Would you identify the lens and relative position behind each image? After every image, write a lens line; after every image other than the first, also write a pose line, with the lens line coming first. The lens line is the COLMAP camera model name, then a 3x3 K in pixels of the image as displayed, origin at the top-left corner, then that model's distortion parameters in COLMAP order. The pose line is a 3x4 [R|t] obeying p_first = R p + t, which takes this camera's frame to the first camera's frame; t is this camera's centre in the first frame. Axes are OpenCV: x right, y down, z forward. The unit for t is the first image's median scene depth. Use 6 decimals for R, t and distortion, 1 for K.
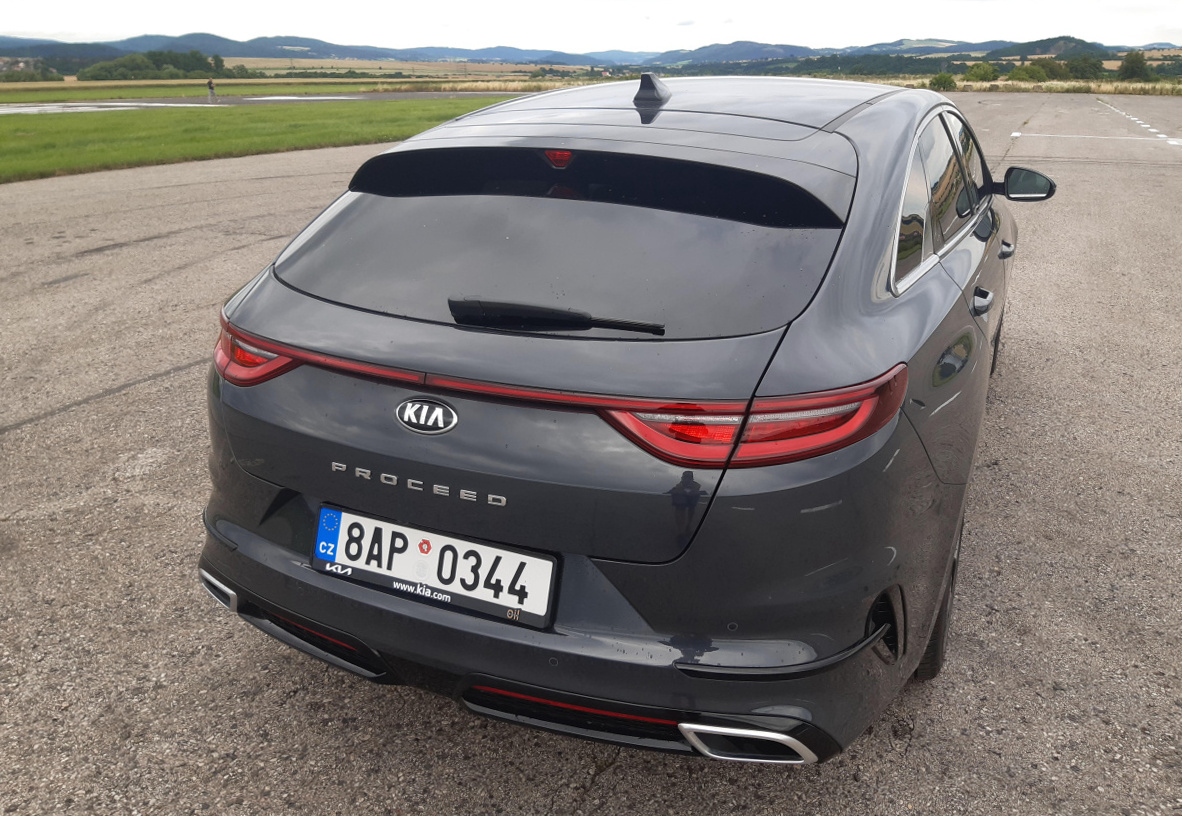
lens RADIAL K [[979.9, 0, 590.2], [0, 979.9, 398.6], [0, 0, 1]] dist [0.023879, -0.059853]
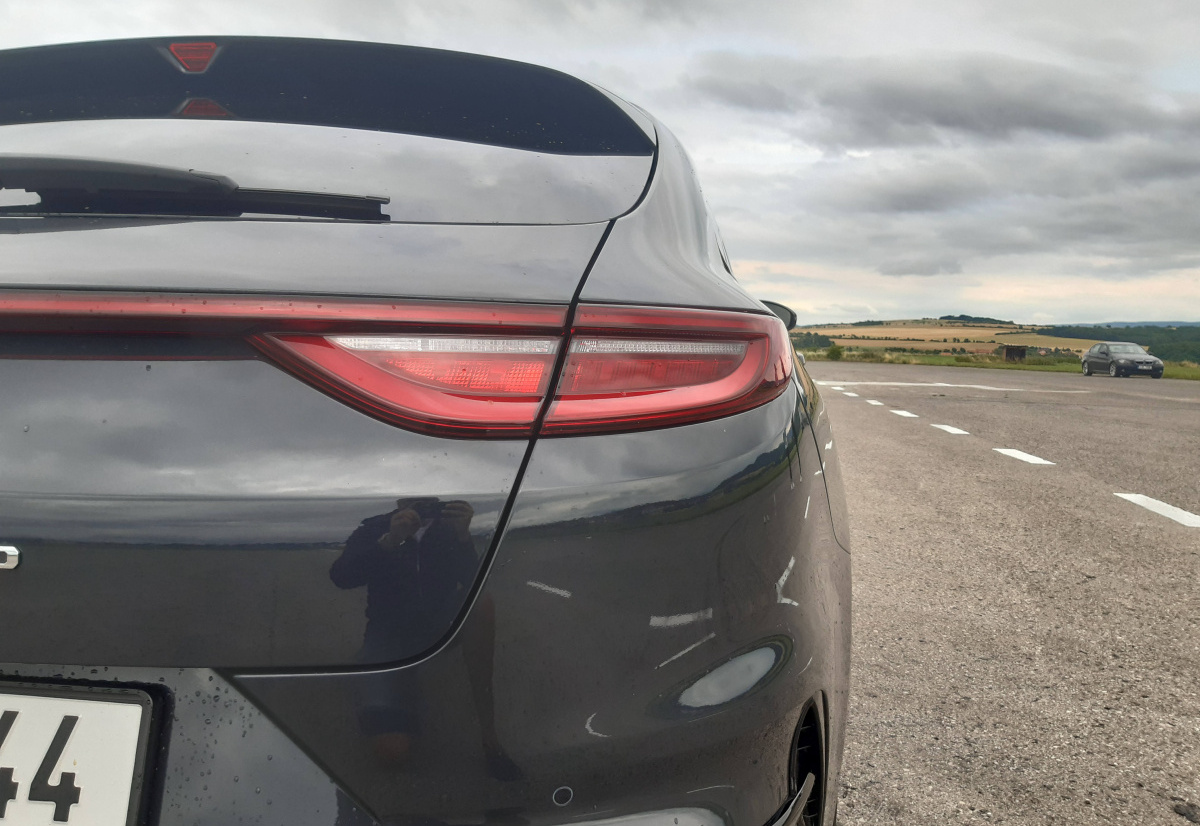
lens RADIAL K [[941.3, 0, 607.4], [0, 941.3, 421.7], [0, 0, 1]] dist [0.015228, -0.017360]
pose [[0.944036, -0.009402, 0.329709, 0.015234], [0.098398, 0.962106, -0.254304, 0.150342], [-0.314824, 0.272514, 0.909187, 0.454949]]
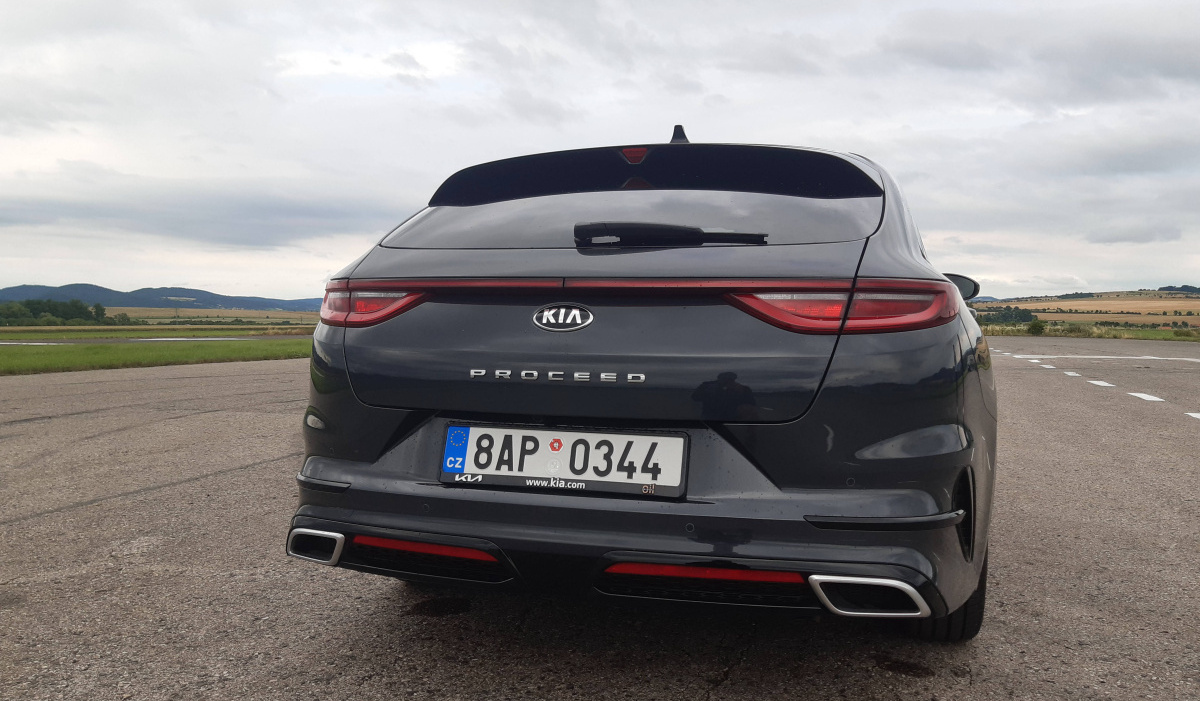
lens RADIAL K [[991.3, 0, 573.7], [0, 991.3, 439.9], [0, 0, 1]] dist [0.062239, -0.127287]
pose [[0.991339, -0.008819, 0.131032, -0.269111], [0.040225, 0.970178, -0.239034, 0.375926], [-0.125016, 0.242235, 0.962130, -0.059710]]
